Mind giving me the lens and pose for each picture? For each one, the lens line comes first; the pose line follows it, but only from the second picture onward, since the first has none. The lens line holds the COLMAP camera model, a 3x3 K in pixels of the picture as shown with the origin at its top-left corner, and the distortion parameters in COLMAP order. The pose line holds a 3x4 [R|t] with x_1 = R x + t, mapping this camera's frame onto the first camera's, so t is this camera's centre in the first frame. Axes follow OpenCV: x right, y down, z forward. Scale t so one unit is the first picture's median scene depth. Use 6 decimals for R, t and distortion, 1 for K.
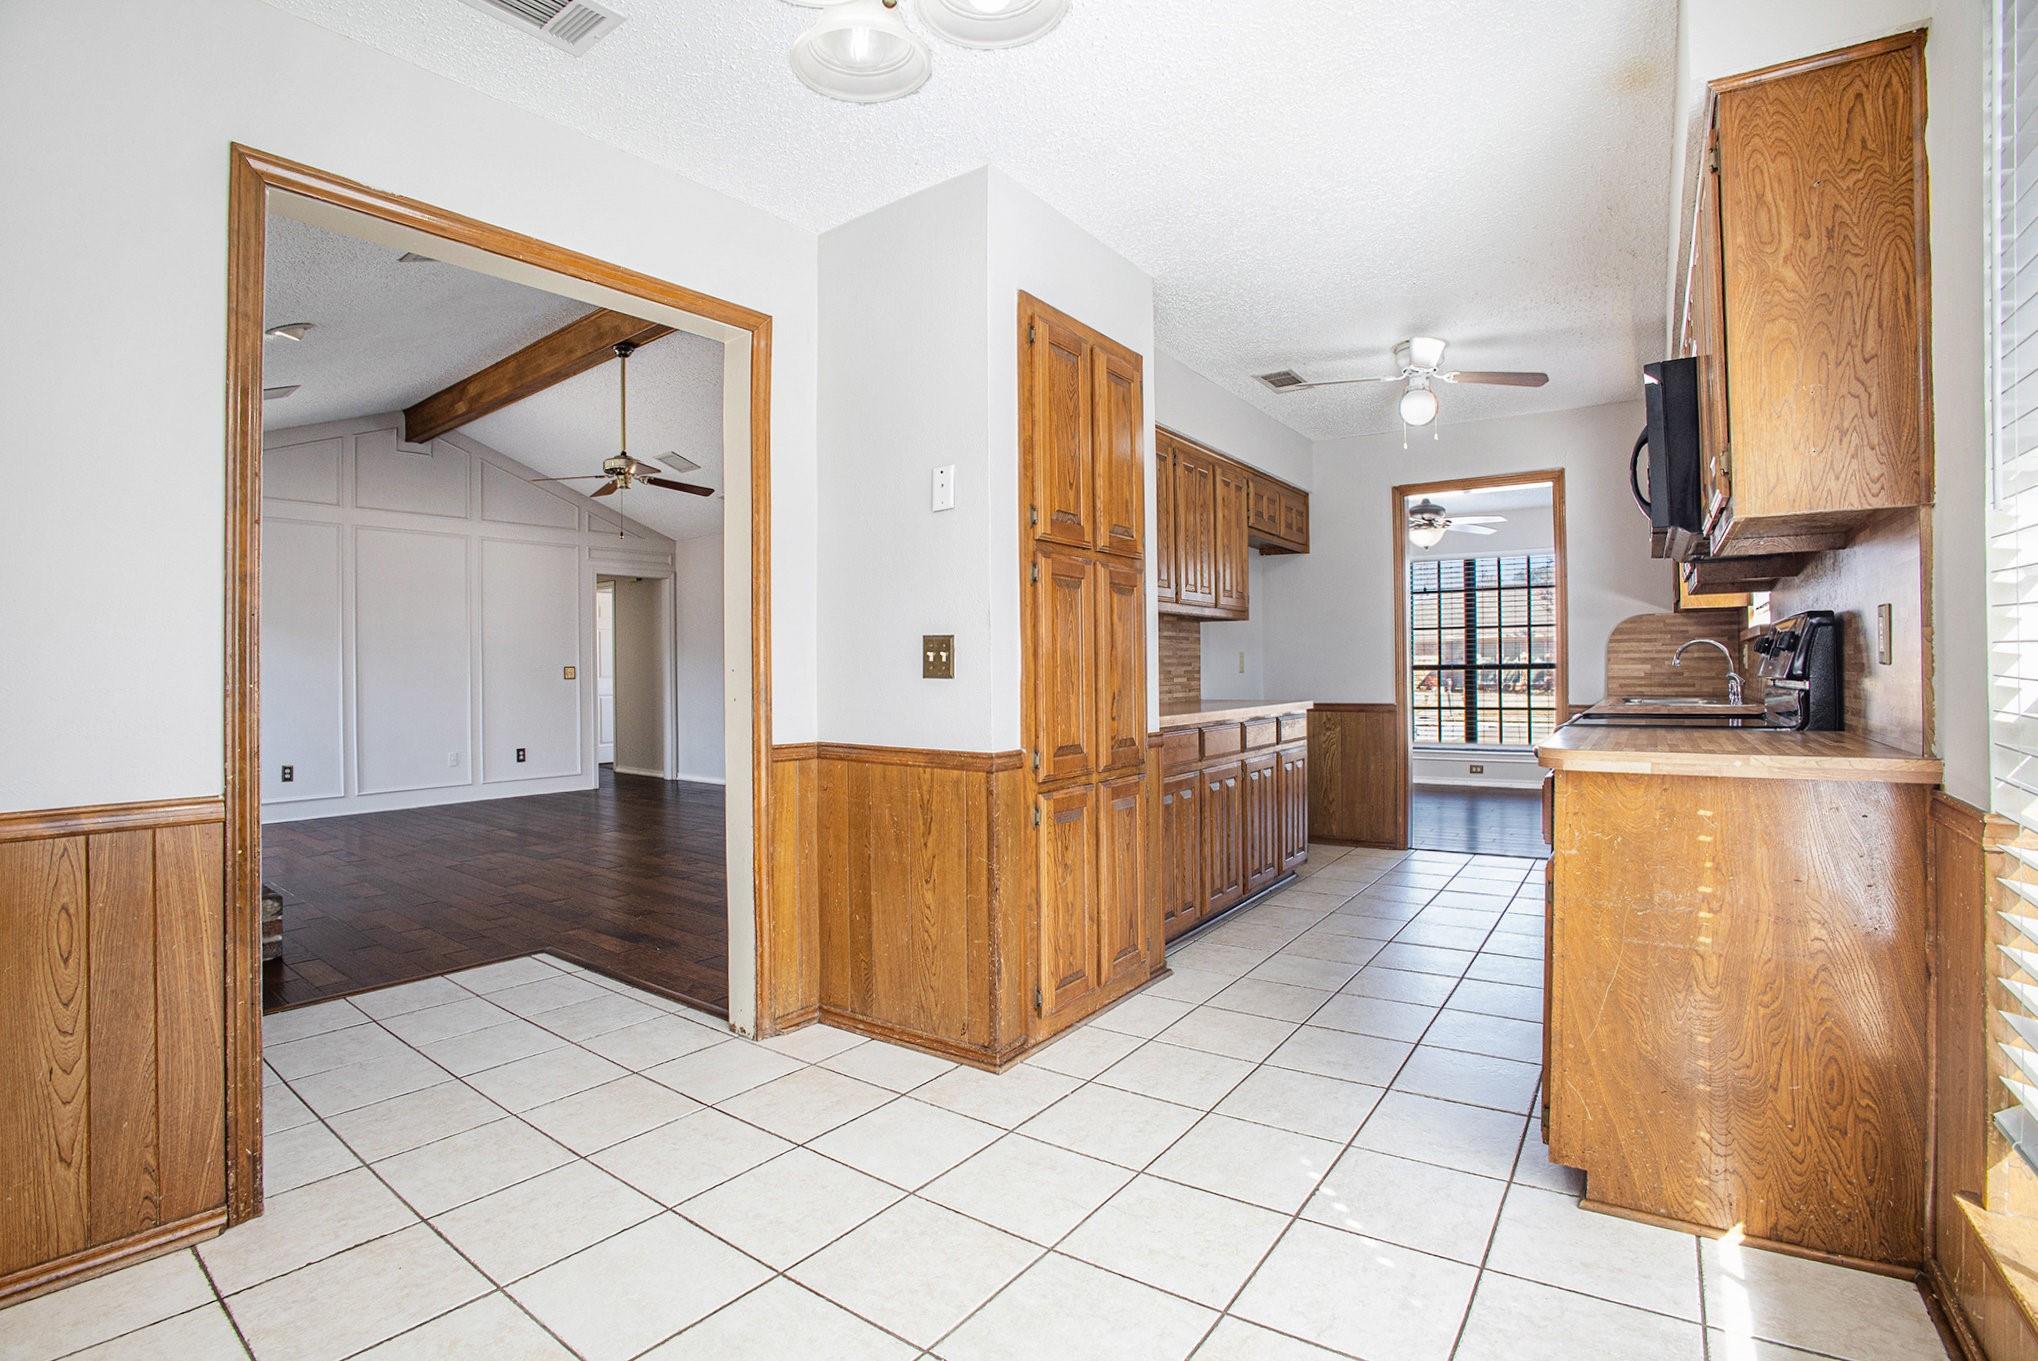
lens RADIAL K [[924.0, 0, 1026.7], [0, 924.0, 664.2], [0, 0, 1]] dist [-0.032400, 0.000098]
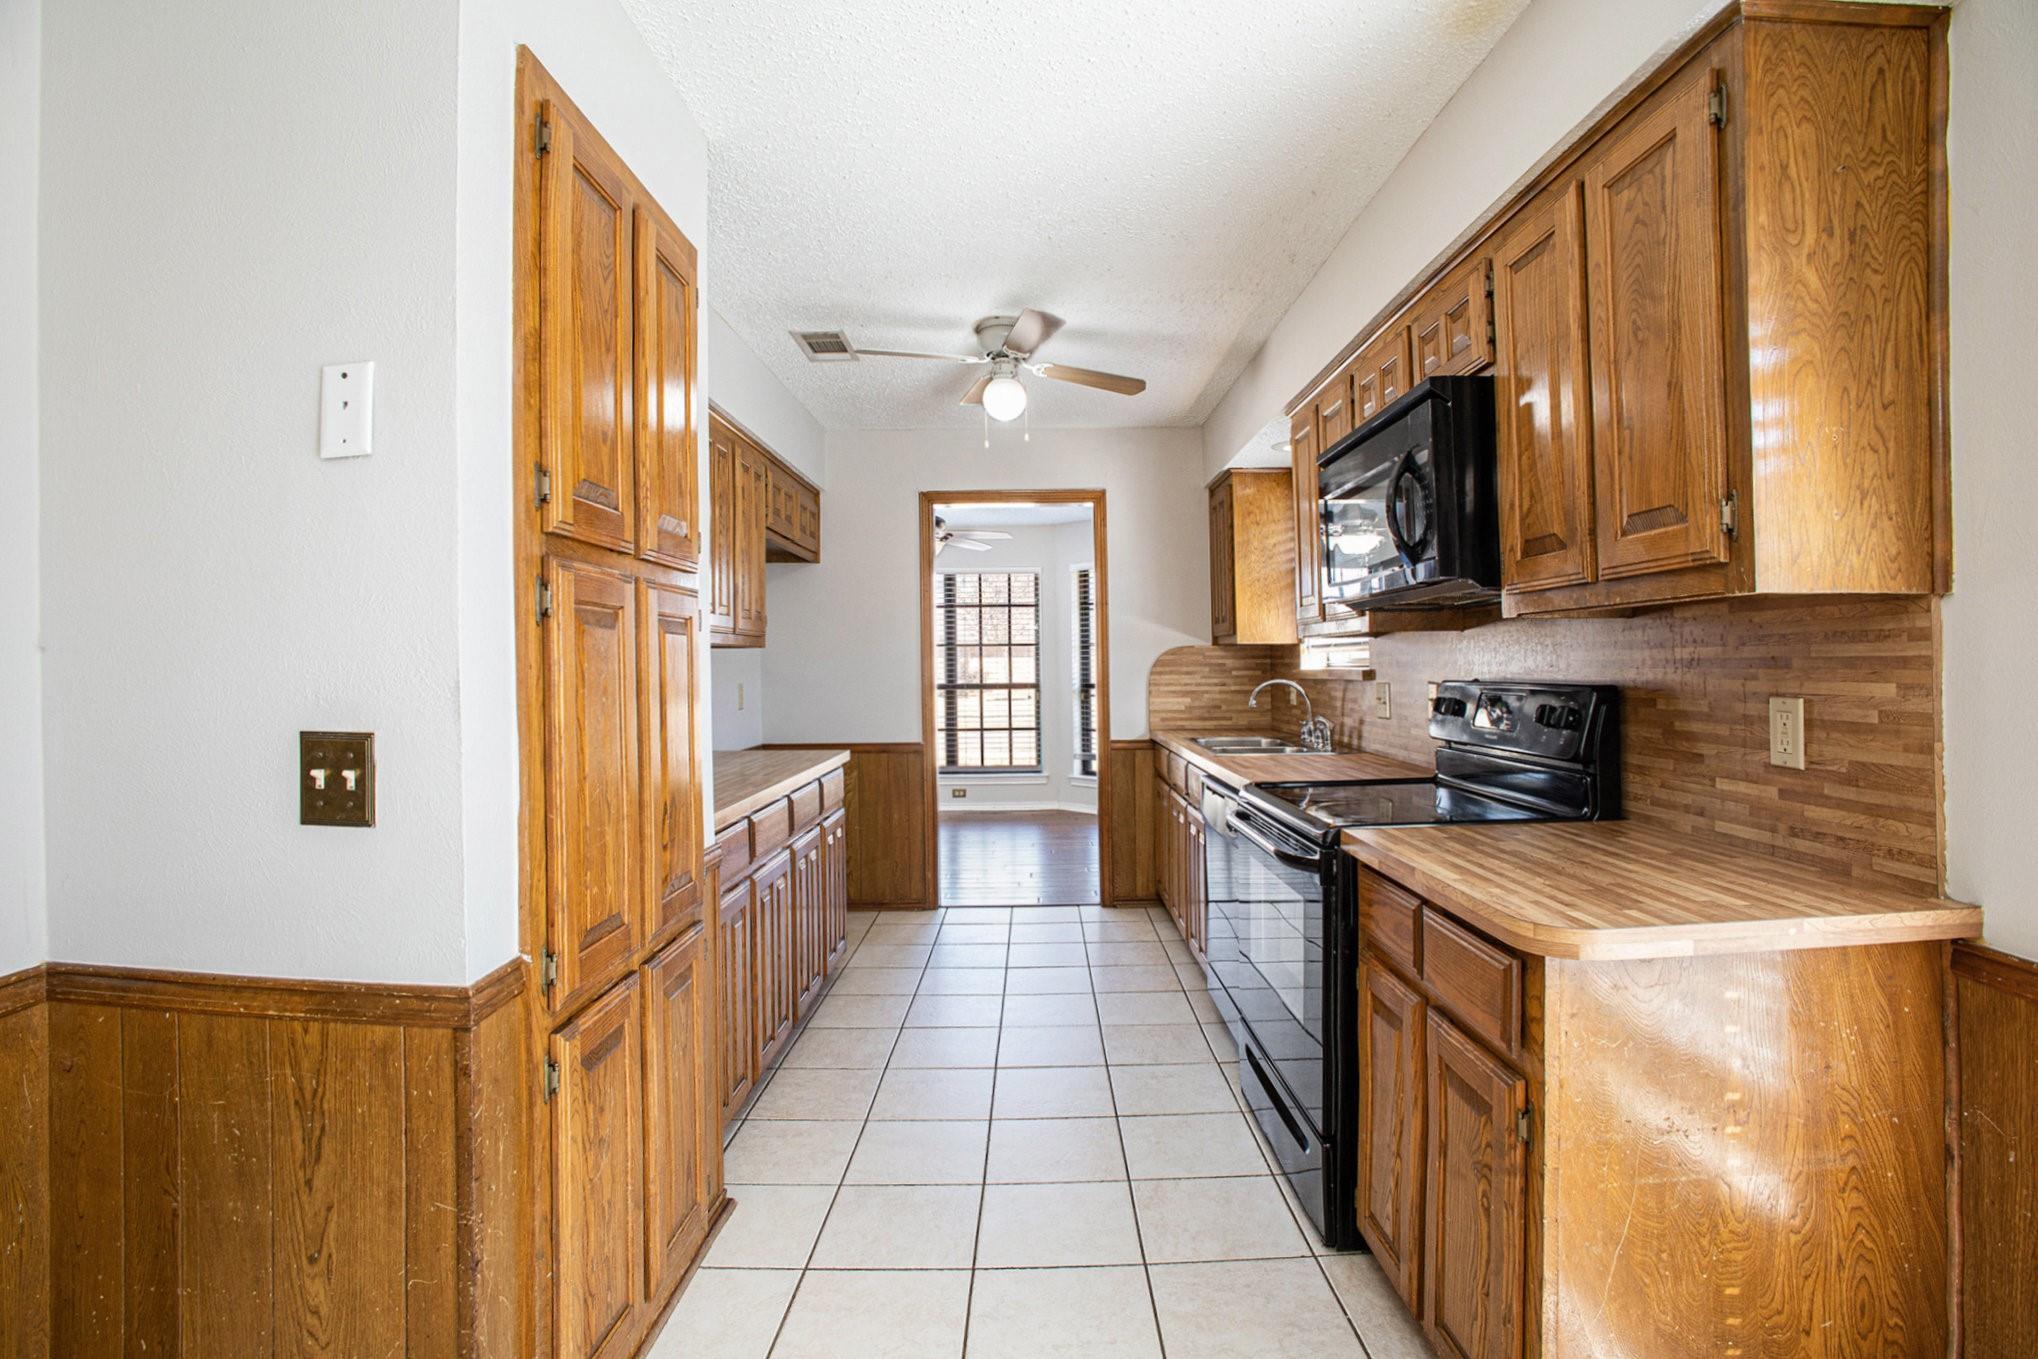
lens RADIAL K [[924.0, 0, 1026.7], [0, 924.0, 663.2], [0, 0, 1]] dist [-0.032400, 0.000098]
pose [[0.794103, -0.017062, 0.607544, -0.085405], [0.015086, 0.999851, 0.008361, -0.067113], [-0.607596, 0.002526, 0.794242, 0.439908]]
